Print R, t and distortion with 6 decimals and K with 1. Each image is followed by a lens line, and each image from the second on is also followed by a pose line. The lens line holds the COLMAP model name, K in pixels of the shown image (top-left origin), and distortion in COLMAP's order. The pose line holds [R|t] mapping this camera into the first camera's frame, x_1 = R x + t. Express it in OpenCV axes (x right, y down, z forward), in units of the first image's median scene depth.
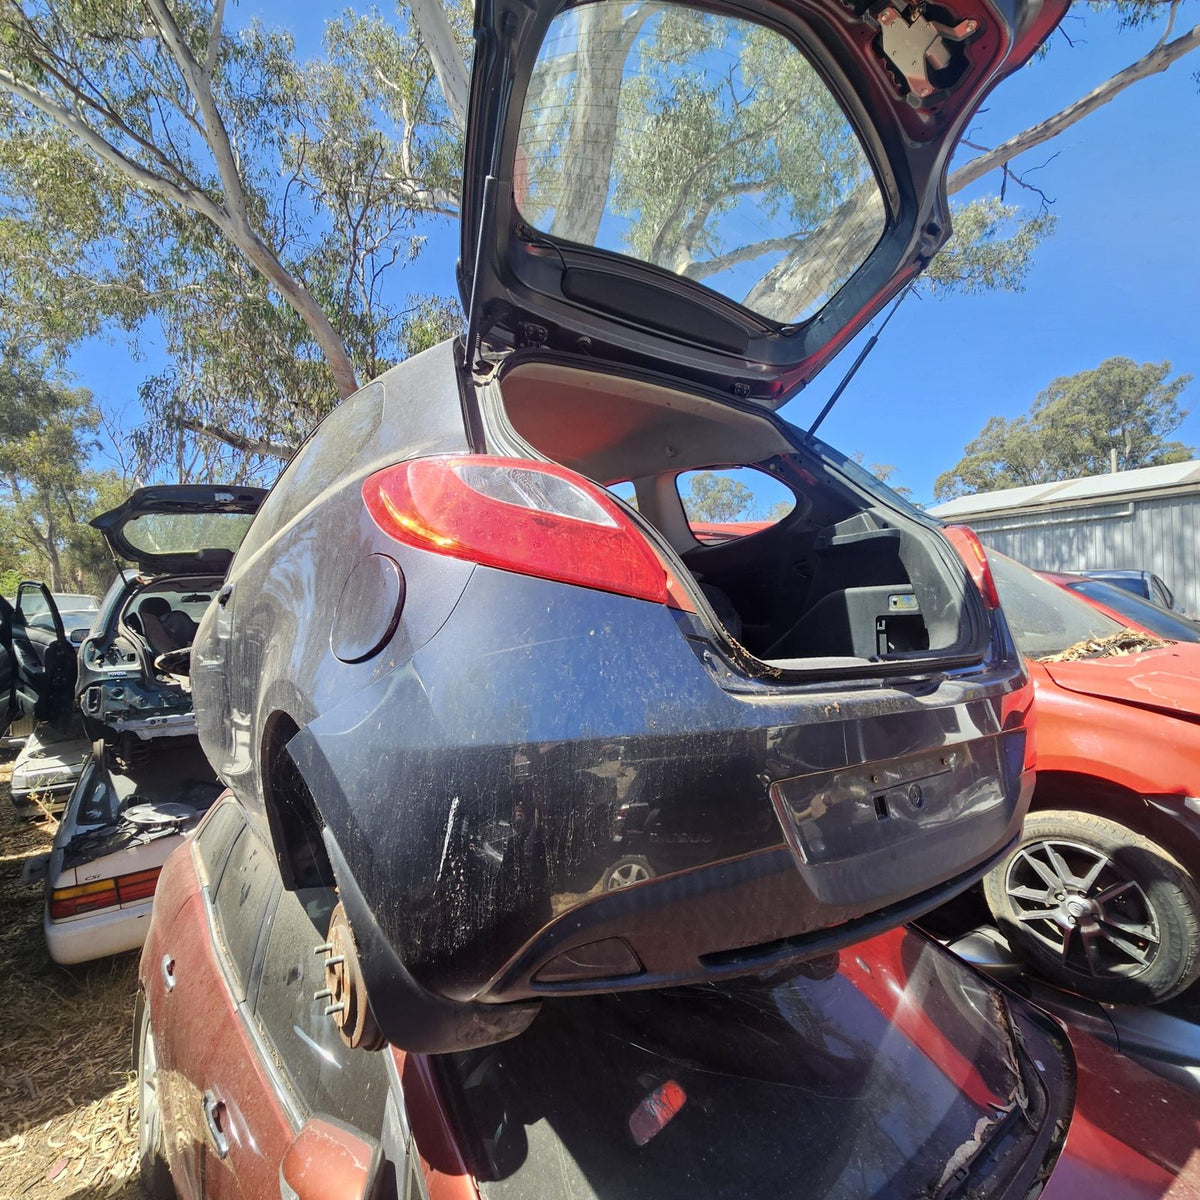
lens RADIAL K [[636.2, 0, 600.0], [0, 636.2, 632.3], [0, 0, 1]] dist [0.002638, 0.001132]
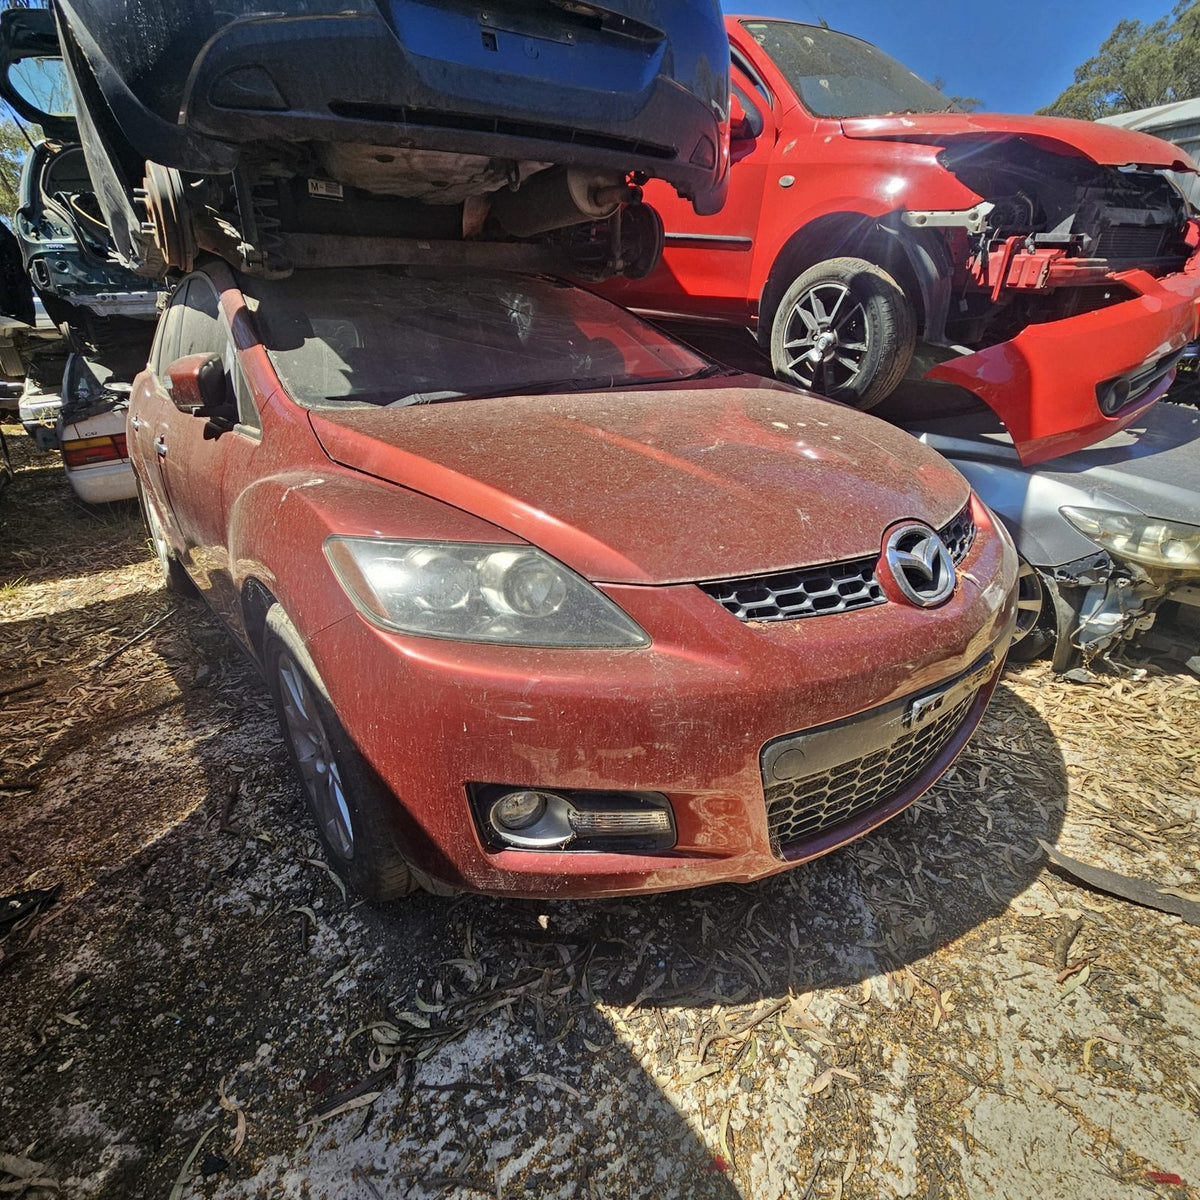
lens RADIAL K [[633.6, 0, 600.6], [0, 633.6, 609.5], [0, 0, 1]] dist [0.002543, -0.000618]
pose [[0.999626, 0.002187, -0.027272, 0.183325], [0.008806, 0.918038, 0.396394, 0.220249], [0.025904, -0.396486, 0.917675, -0.187575]]
